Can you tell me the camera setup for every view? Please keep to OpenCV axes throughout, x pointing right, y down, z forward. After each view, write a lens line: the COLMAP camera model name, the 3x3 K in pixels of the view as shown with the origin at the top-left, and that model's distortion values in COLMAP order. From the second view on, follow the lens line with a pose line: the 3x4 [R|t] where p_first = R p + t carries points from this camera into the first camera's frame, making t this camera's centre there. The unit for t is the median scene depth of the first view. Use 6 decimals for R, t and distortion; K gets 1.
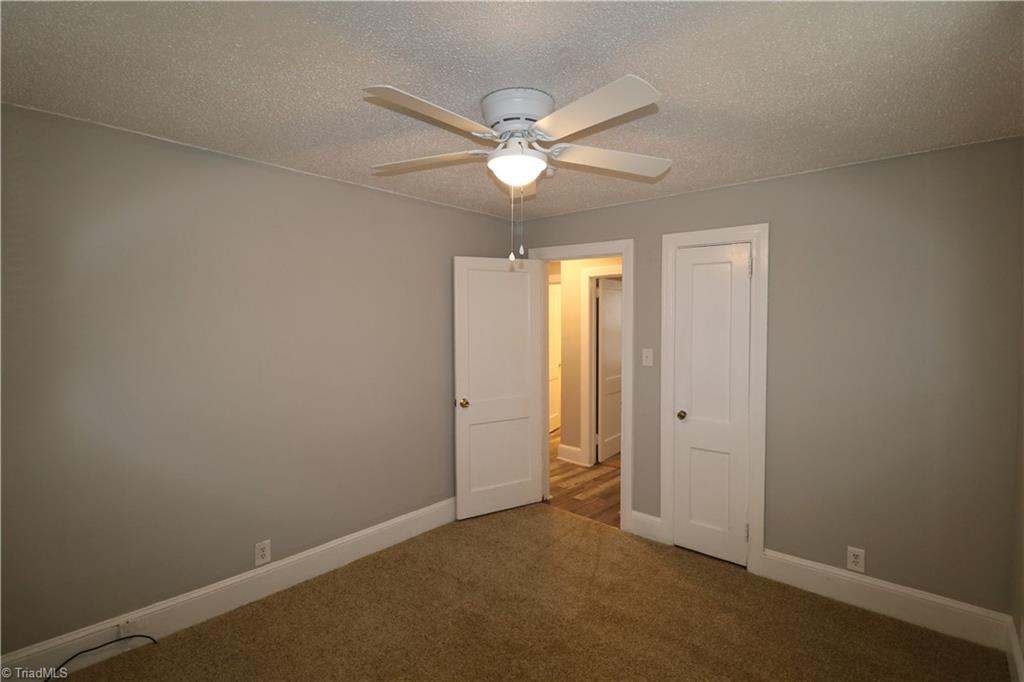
lens RADIAL K [[494.7, 0, 505.8], [0, 494.7, 332.2], [0, 0, 1]] dist [0.009694, -0.002847]
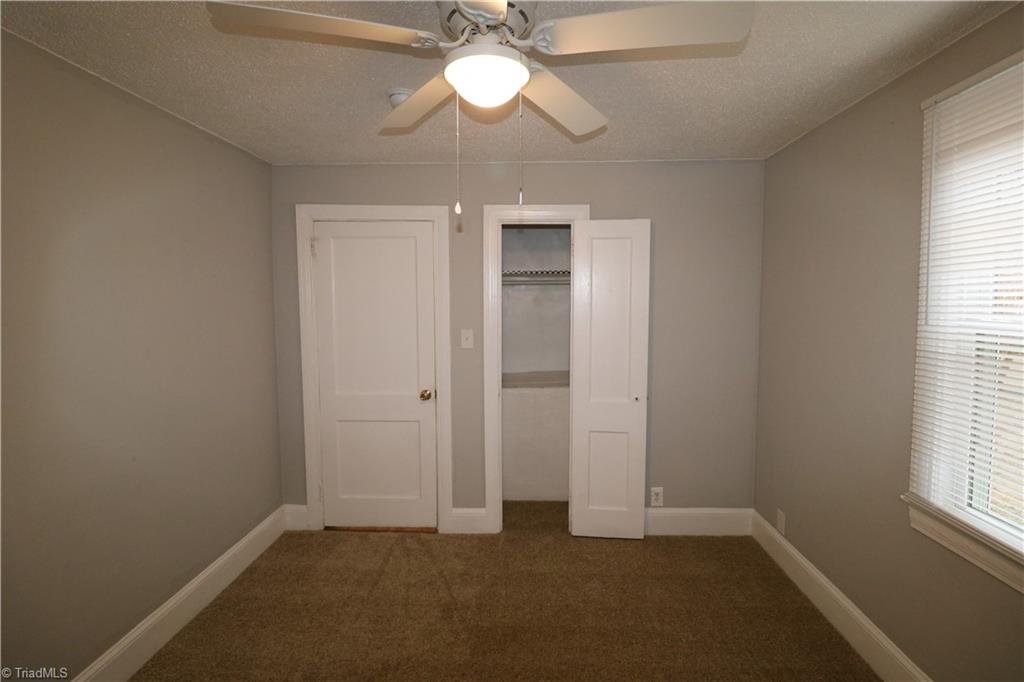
lens RADIAL K [[494.7, 0, 525.7], [0, 494.7, 326.3], [0, 0, 1]] dist [0.009694, -0.002847]
pose [[0.747524, -0.035572, 0.663281, -0.411251], [0.017141, 0.999265, 0.034274, -0.002448], [-0.664013, -0.014251, 0.747585, 0.421756]]
